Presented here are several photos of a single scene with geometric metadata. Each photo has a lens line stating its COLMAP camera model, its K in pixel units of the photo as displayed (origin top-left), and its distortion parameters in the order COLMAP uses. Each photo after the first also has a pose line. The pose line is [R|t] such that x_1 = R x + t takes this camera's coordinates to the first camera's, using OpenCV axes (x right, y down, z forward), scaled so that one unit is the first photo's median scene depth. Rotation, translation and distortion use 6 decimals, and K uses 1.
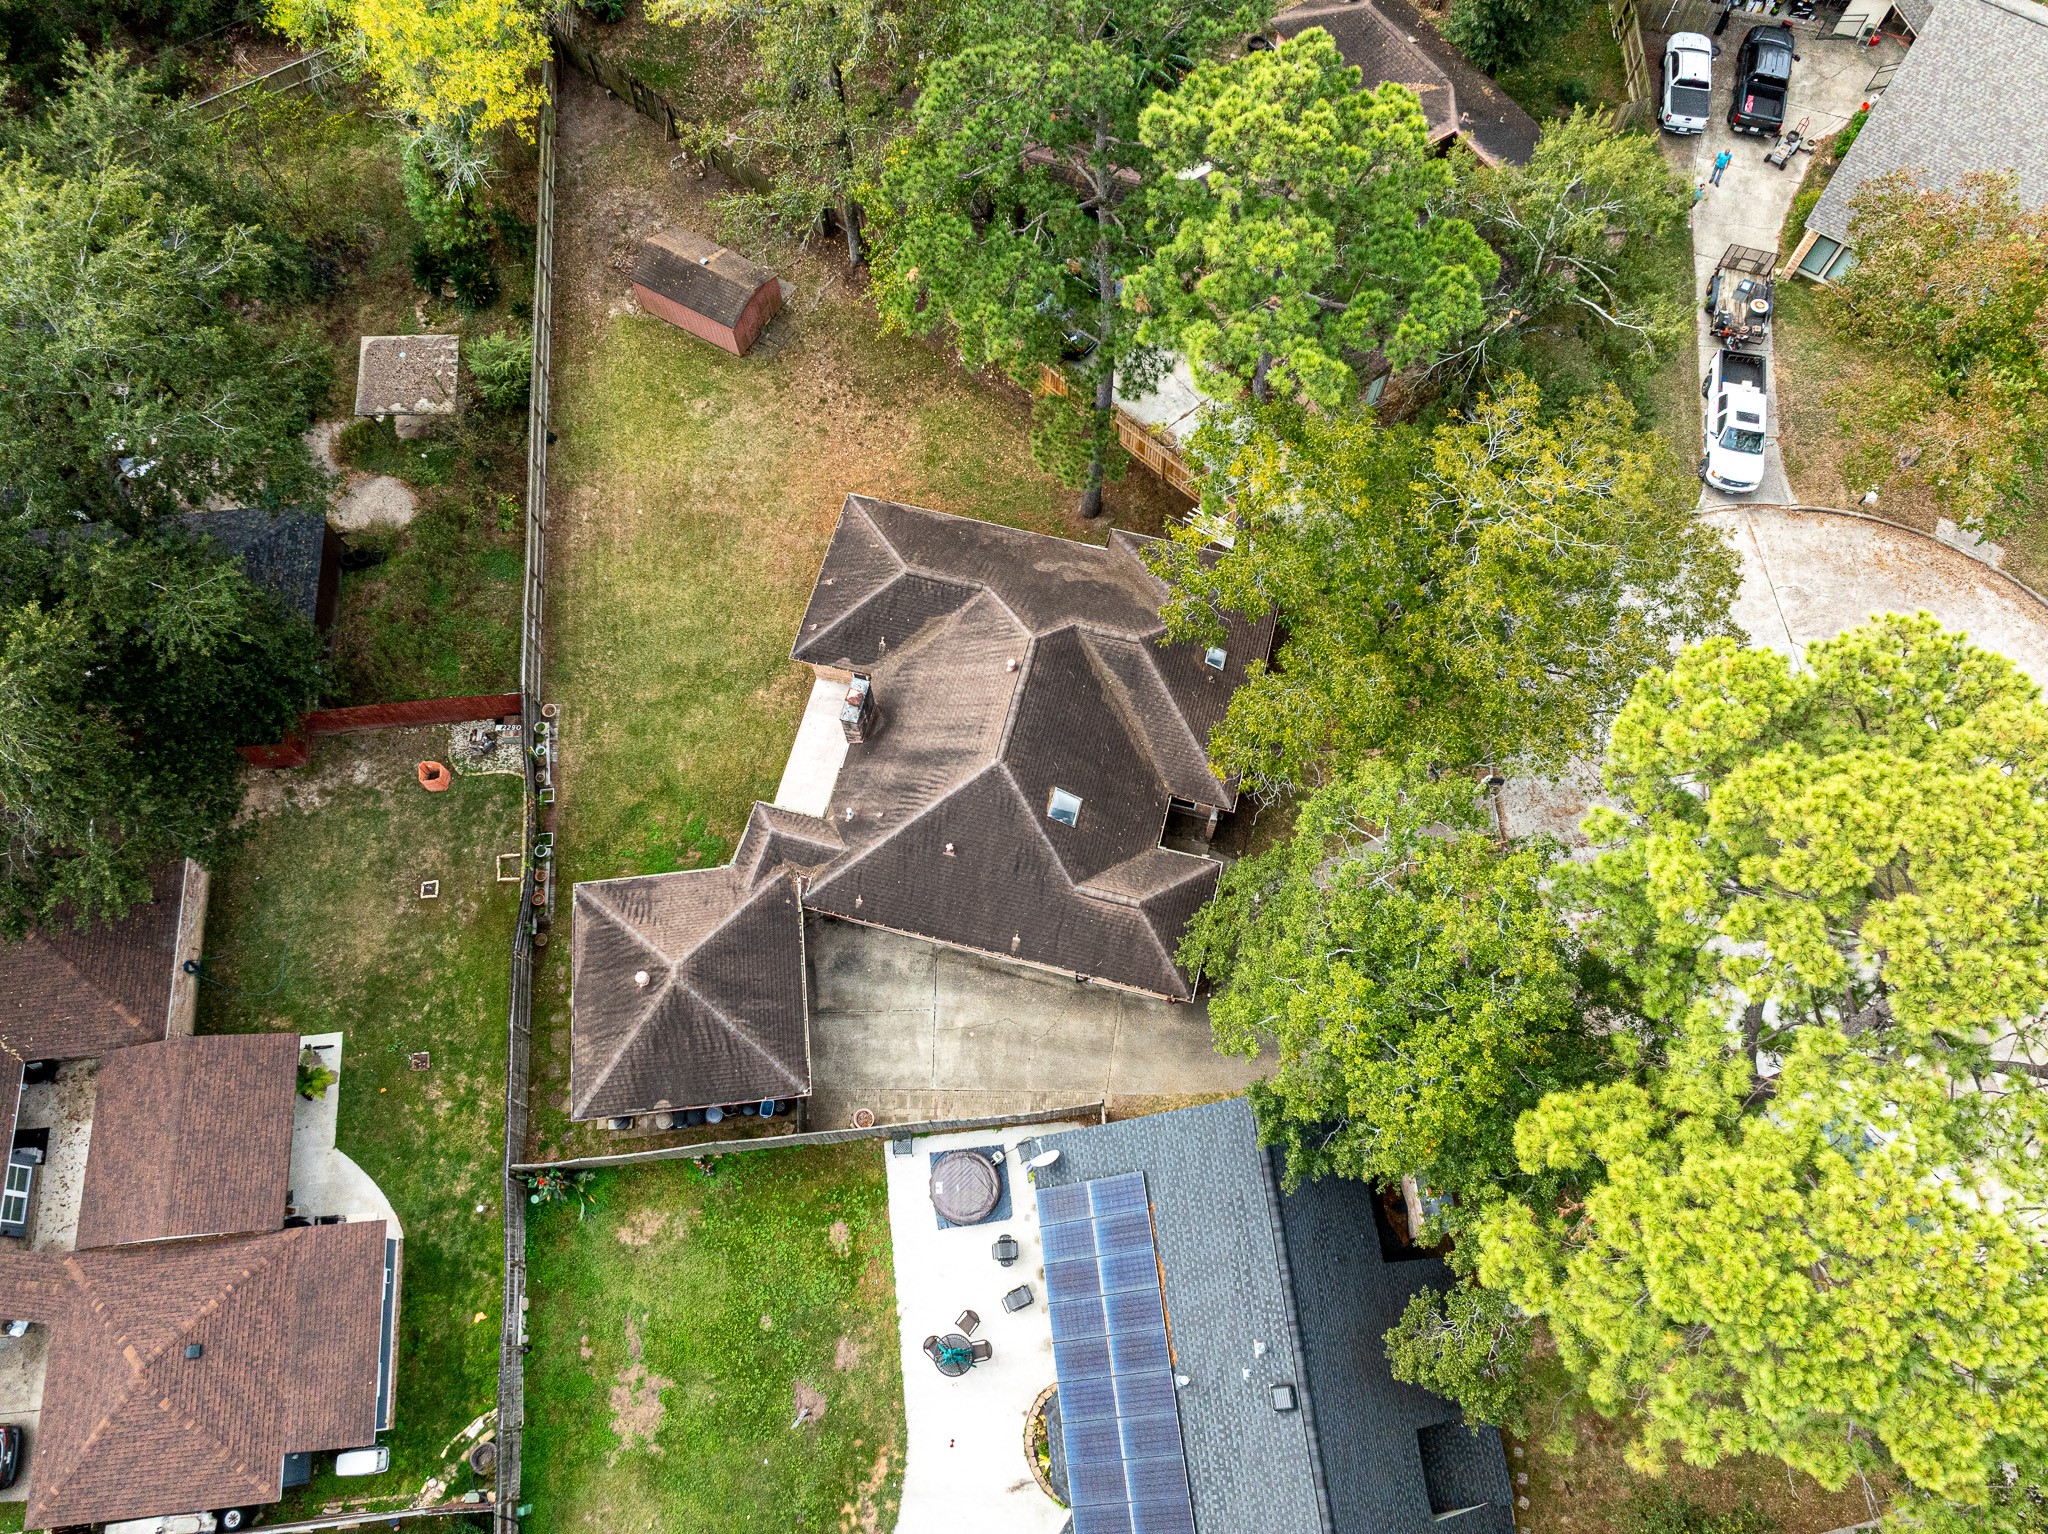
lens RADIAL K [[1439.7, 0, 1024.8], [0, 1439.7, 770.5], [0, 0, 1]] dist [-0.007272, 0.001192]
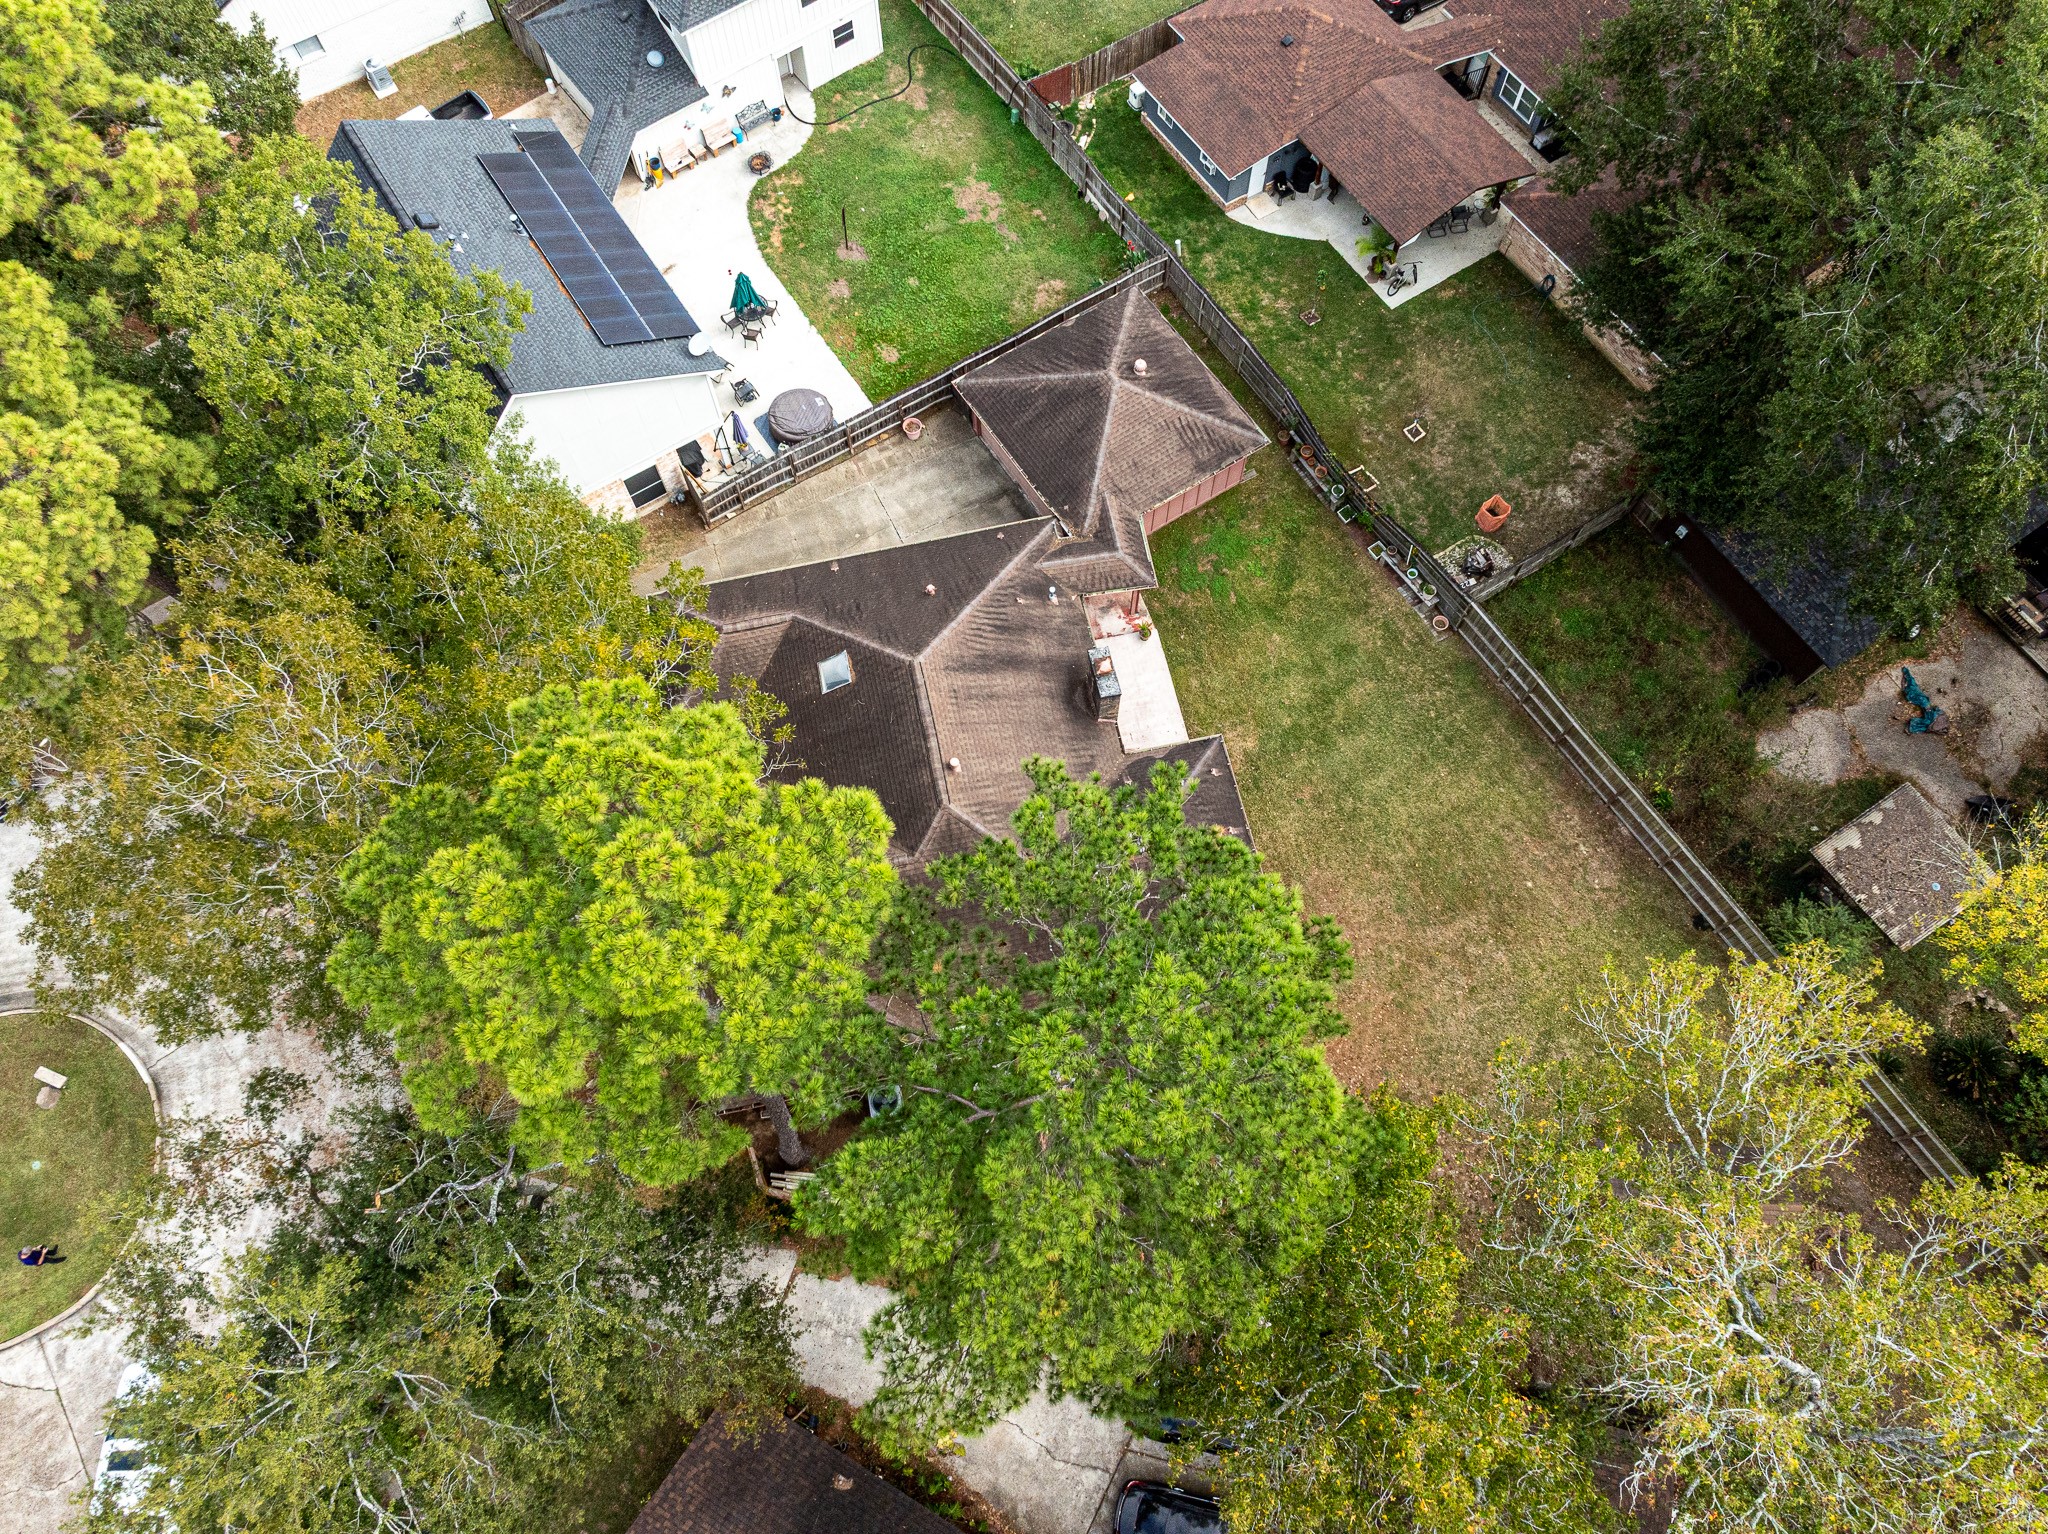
lens RADIAL K [[1439.7, 0, 1025.5], [0, 1439.7, 764.2], [0, 0, 1]] dist [-0.007272, 0.001192]
pose [[-0.893137, 0.421588, -0.156746, 0.085831], [-0.409505, -0.618037, 0.671070, -0.659133], [0.186040, 0.663546, 0.724635, 0.405037]]
